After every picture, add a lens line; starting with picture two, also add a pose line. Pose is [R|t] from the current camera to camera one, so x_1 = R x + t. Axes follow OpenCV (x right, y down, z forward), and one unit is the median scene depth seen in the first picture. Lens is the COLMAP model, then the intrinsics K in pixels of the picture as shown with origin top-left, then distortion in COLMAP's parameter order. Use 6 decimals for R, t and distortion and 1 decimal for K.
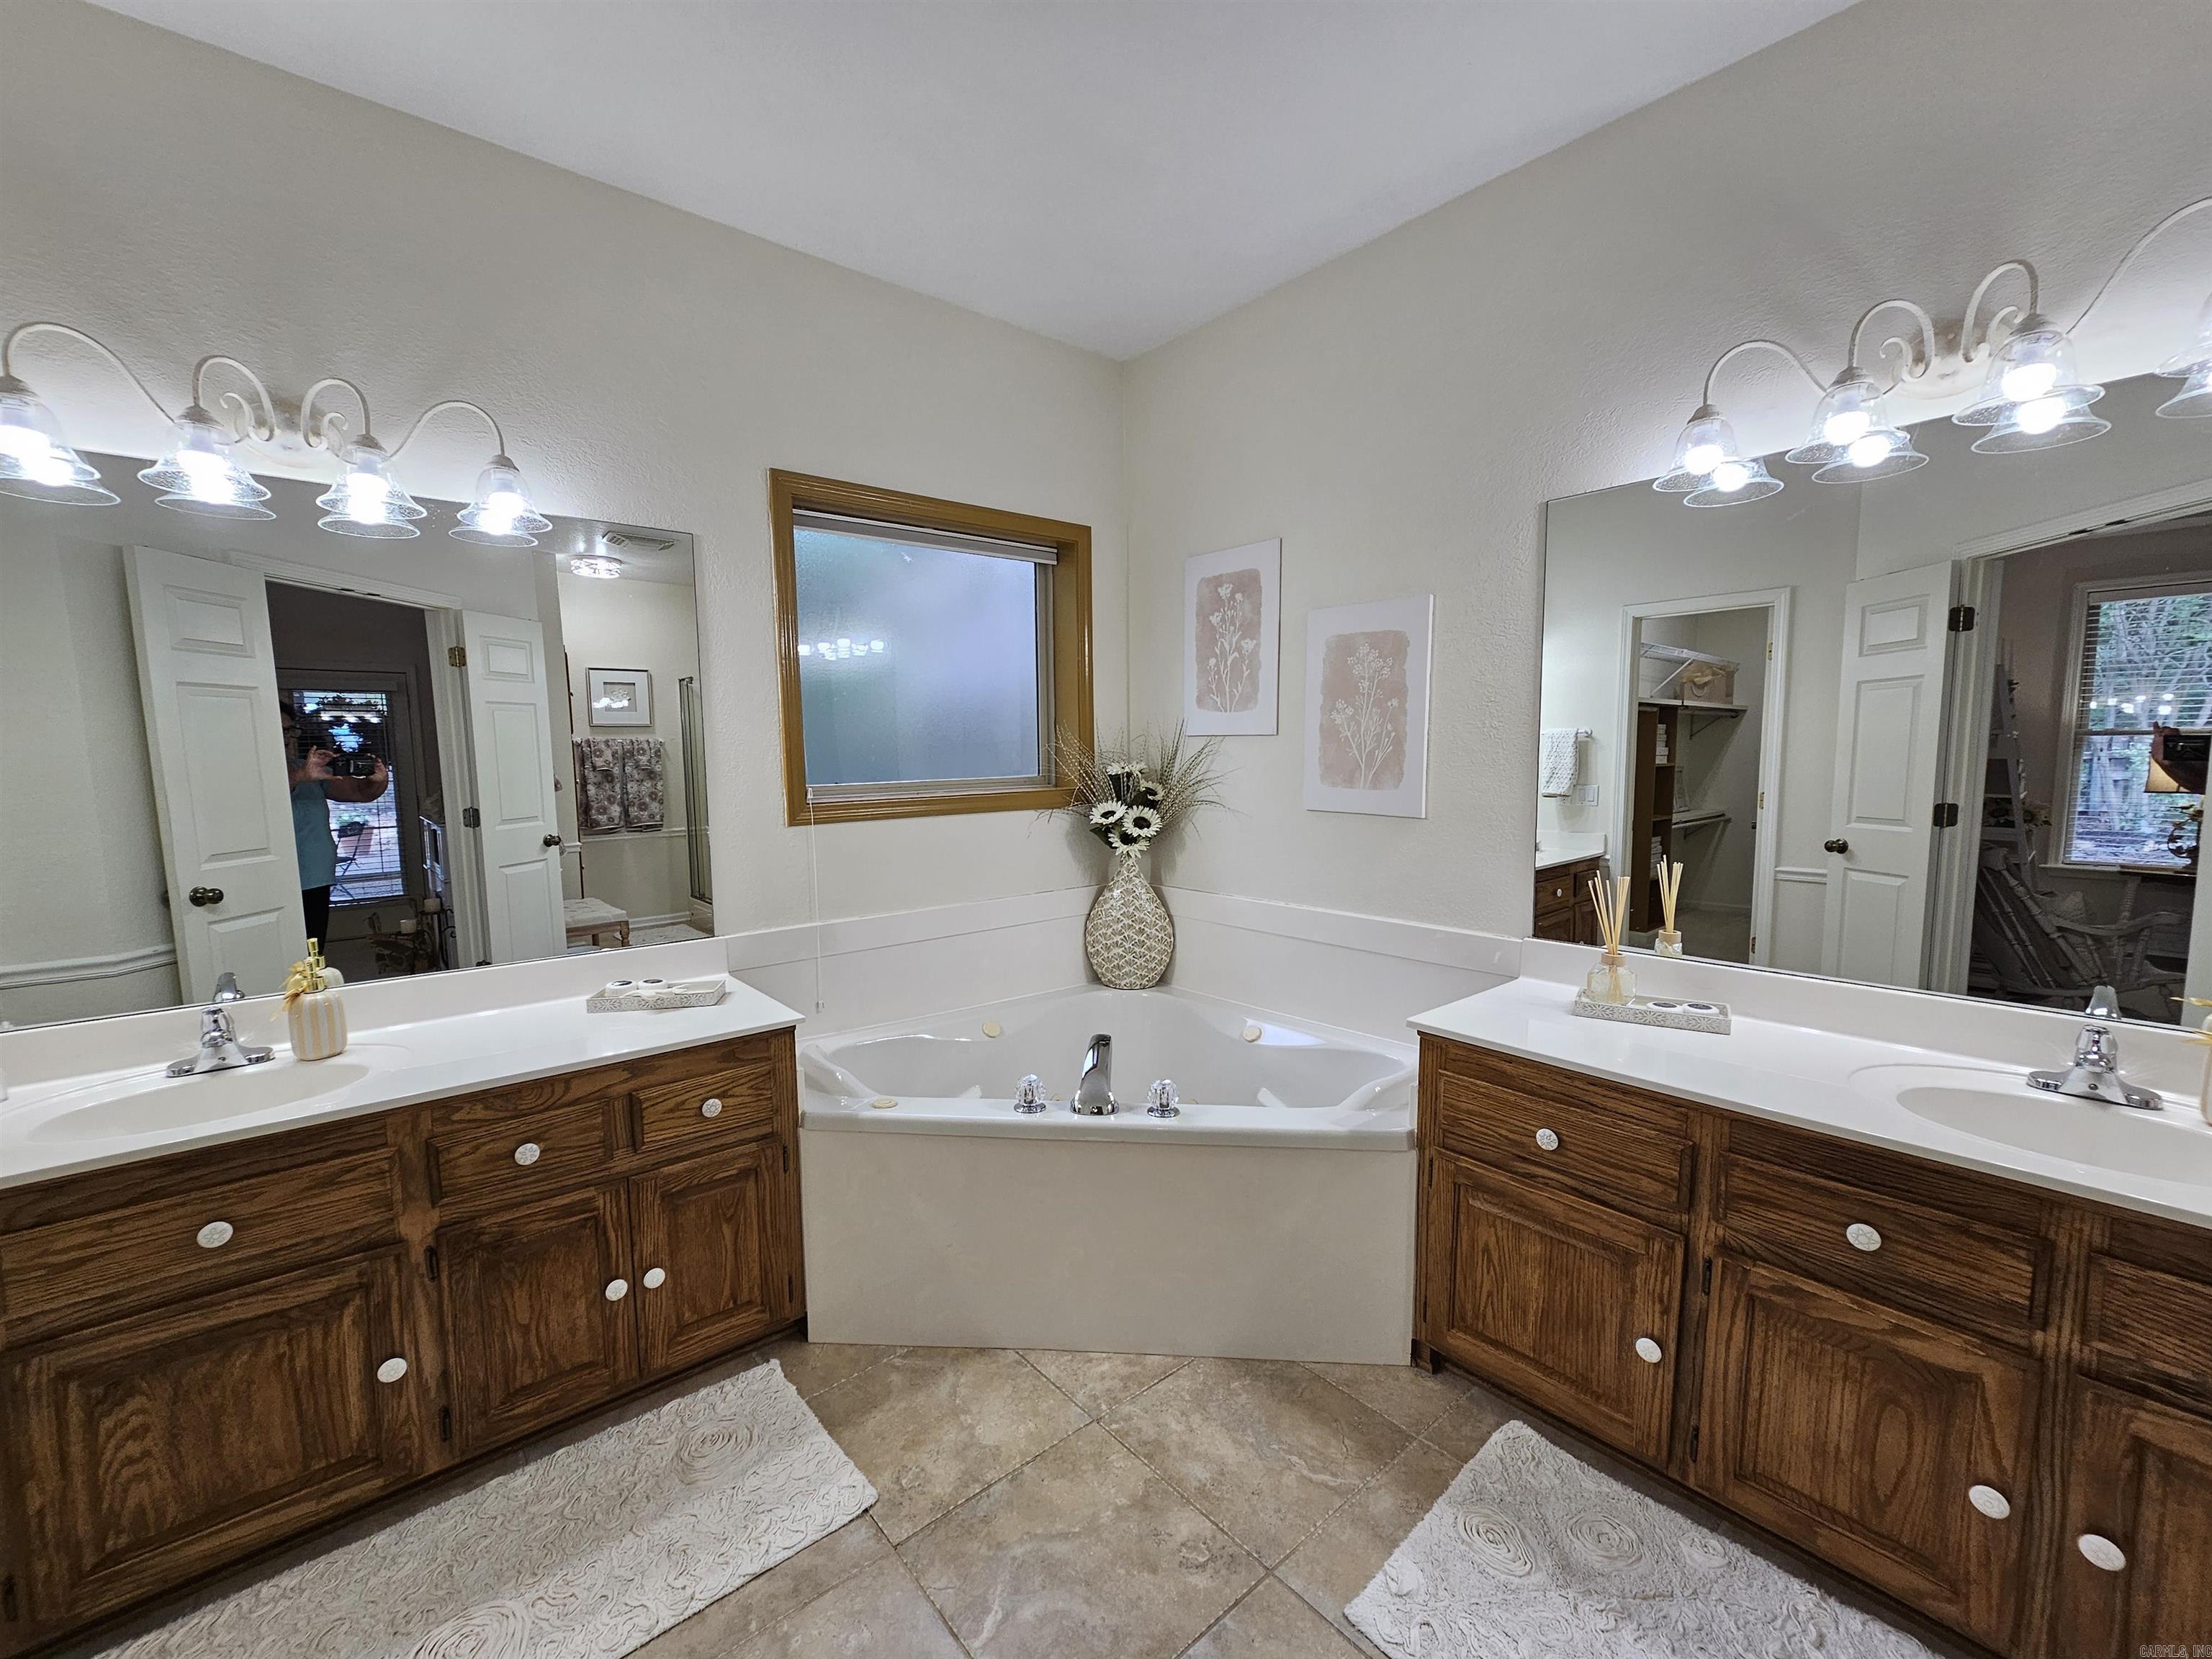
lens RADIAL K [[897.4, 0, 1103.3], [0, 897.4, 834.3], [0, 0, 1]] dist [-0.000597, 0.003004]
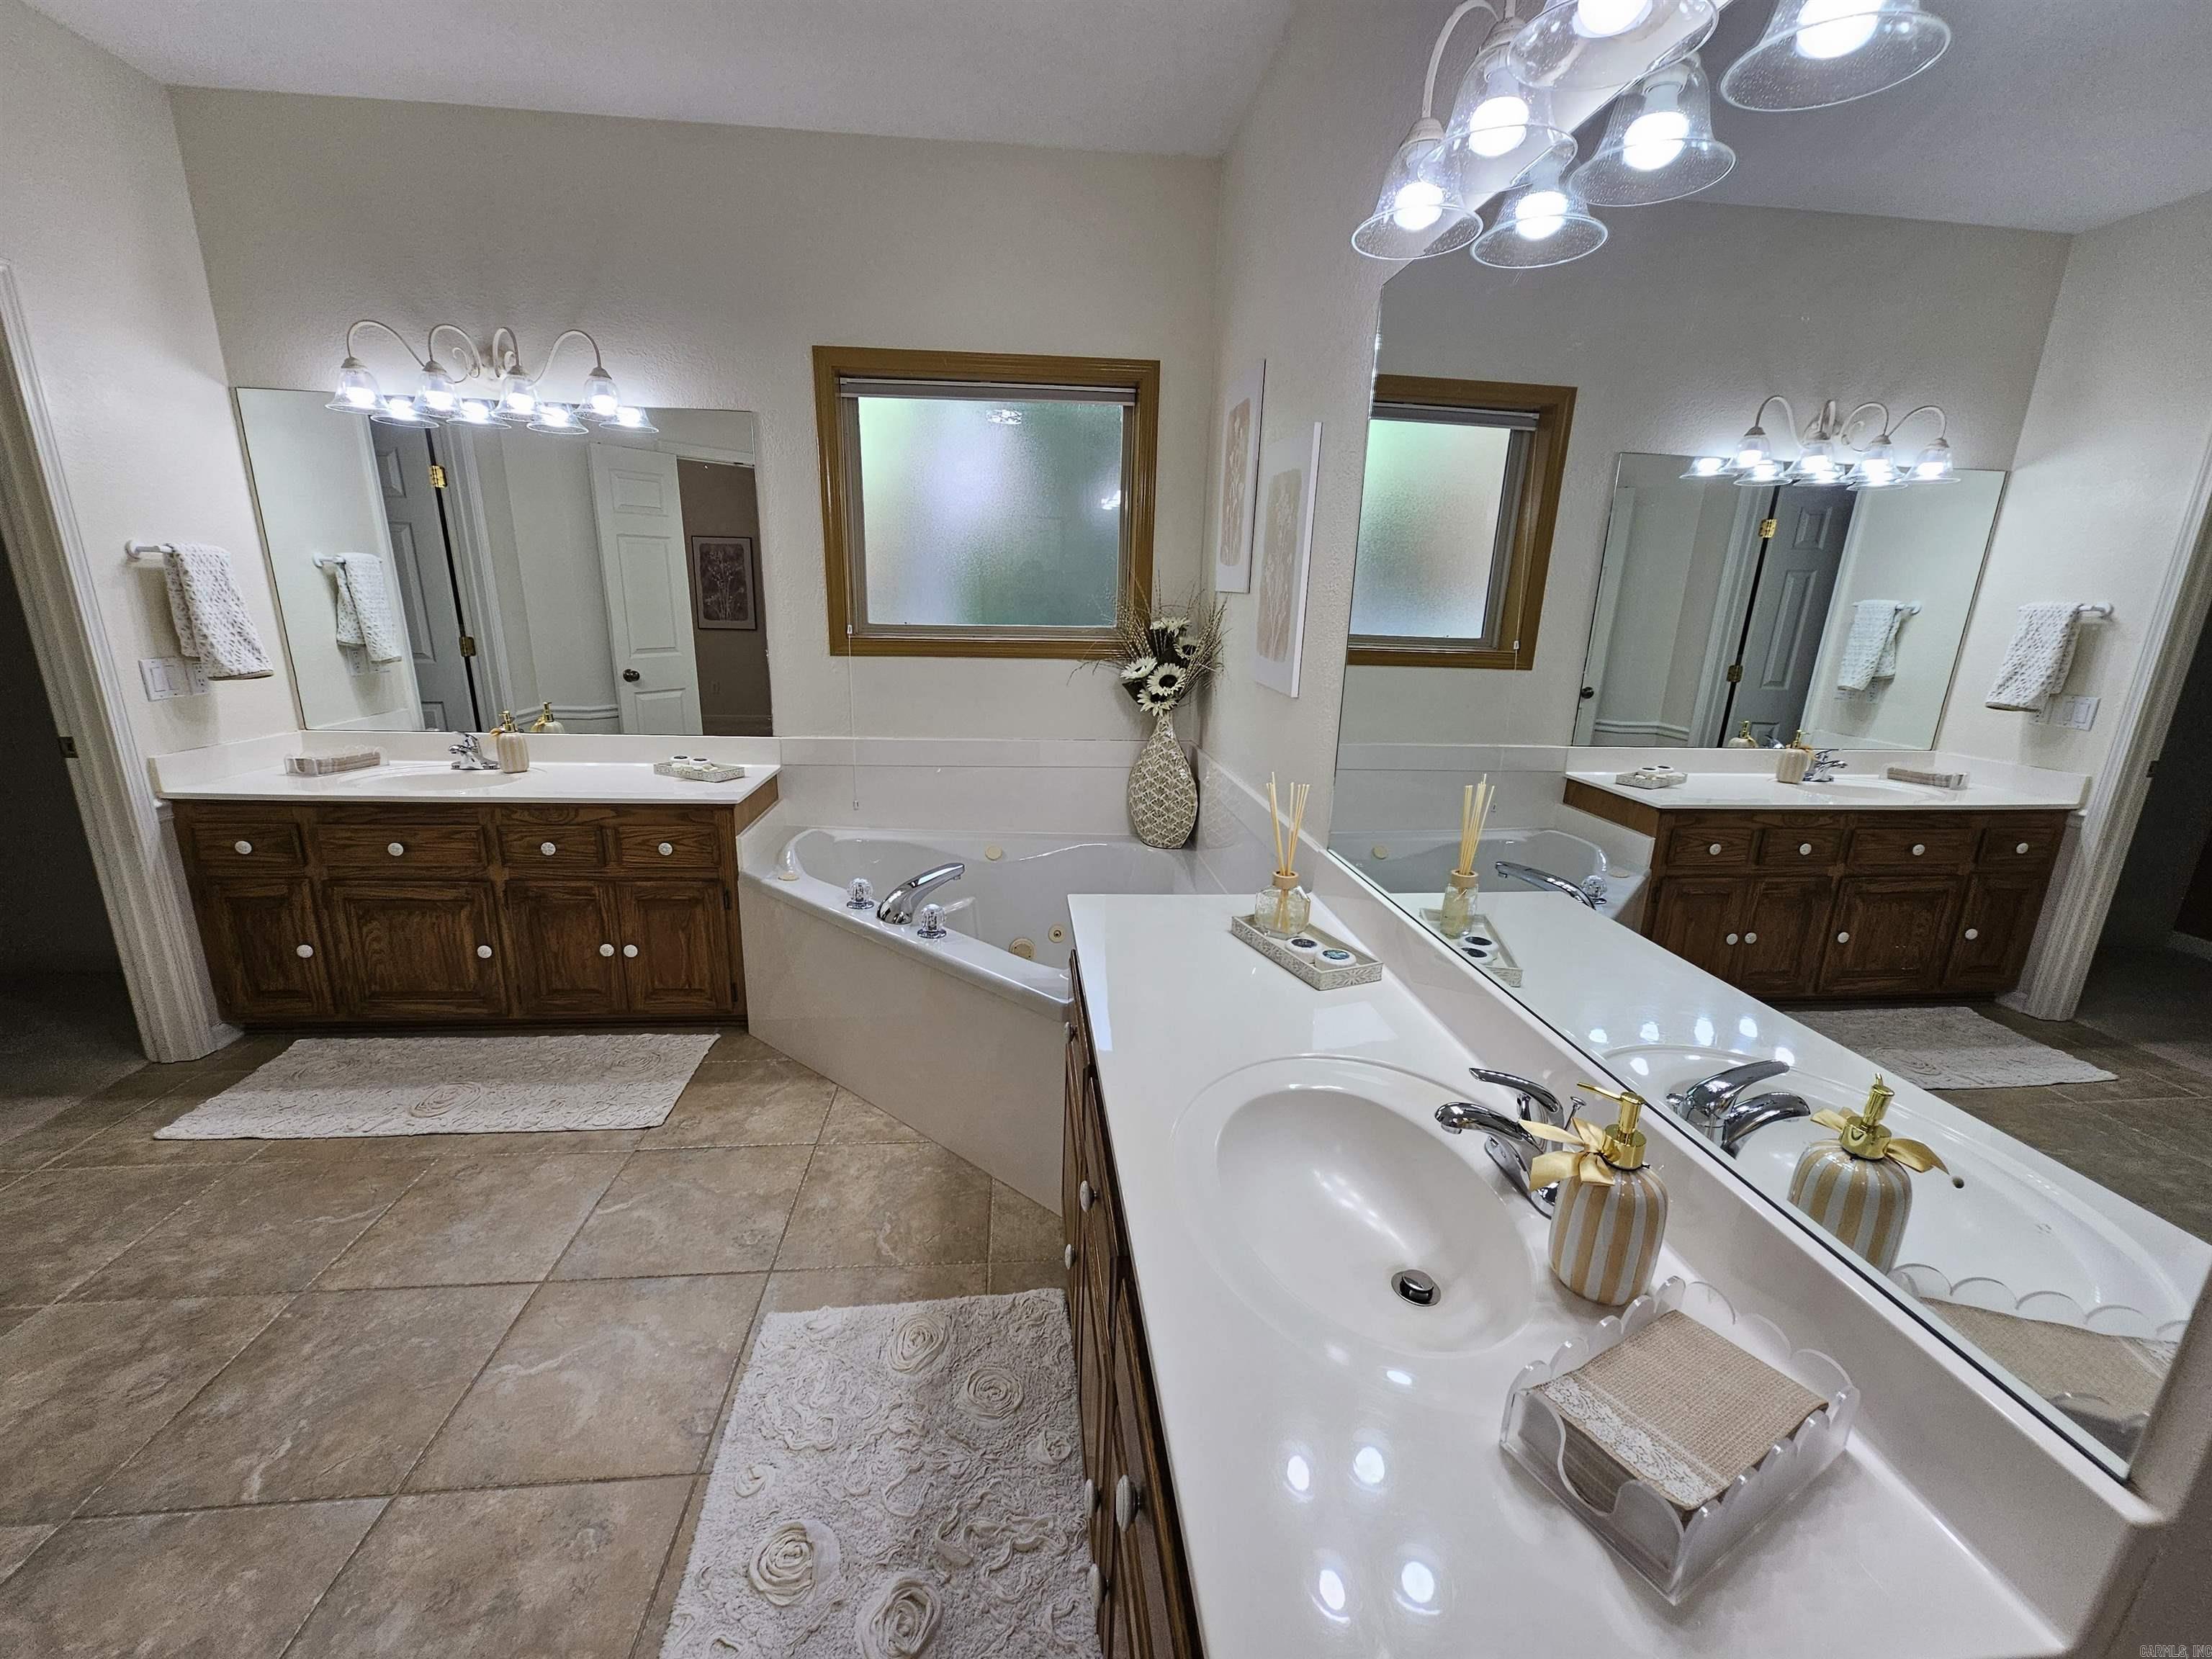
lens RADIAL K [[897.4, 0, 1103.4], [0, 897.4, 831.6], [0, 0, 1]] dist [-0.000597, 0.003004]
pose [[0.822605, 0.177963, -0.540046, 0.908684], [-0.089138, 0.978378, 0.186633, -0.048801], [0.561583, -0.105387, 0.820682, 0.232853]]
